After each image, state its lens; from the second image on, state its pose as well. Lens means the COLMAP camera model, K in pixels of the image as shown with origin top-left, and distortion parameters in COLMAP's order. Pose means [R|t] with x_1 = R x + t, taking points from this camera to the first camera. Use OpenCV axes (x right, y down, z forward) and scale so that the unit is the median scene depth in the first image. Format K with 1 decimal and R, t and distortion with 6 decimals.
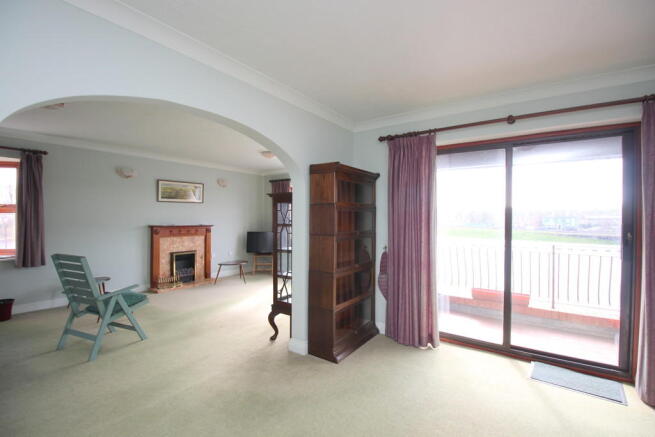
lens RADIAL K [[300.8, 0, 321.8], [0, 300.8, 218.0], [0, 0, 1]] dist [-0.001005, -0.000125]
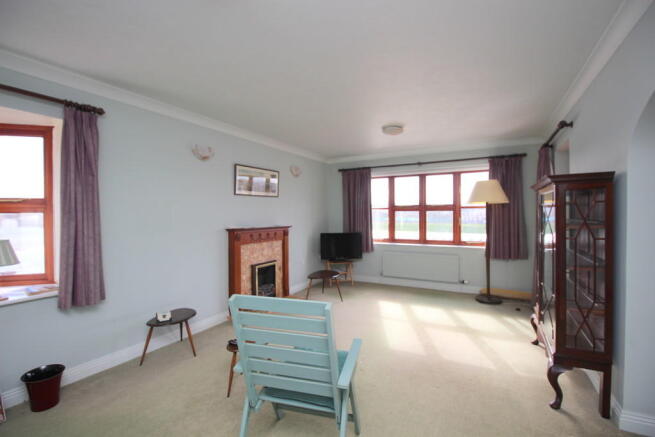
lens RADIAL K [[300.8, 0, 332.5], [0, 300.8, 219.1], [0, 0, 1]] dist [-0.001005, -0.000125]
pose [[0.992456, -0.020580, 0.120858, -0.378869], [0.019042, 0.999722, 0.013872, -0.002309], [-0.121110, -0.011466, 0.992573, 0.246202]]
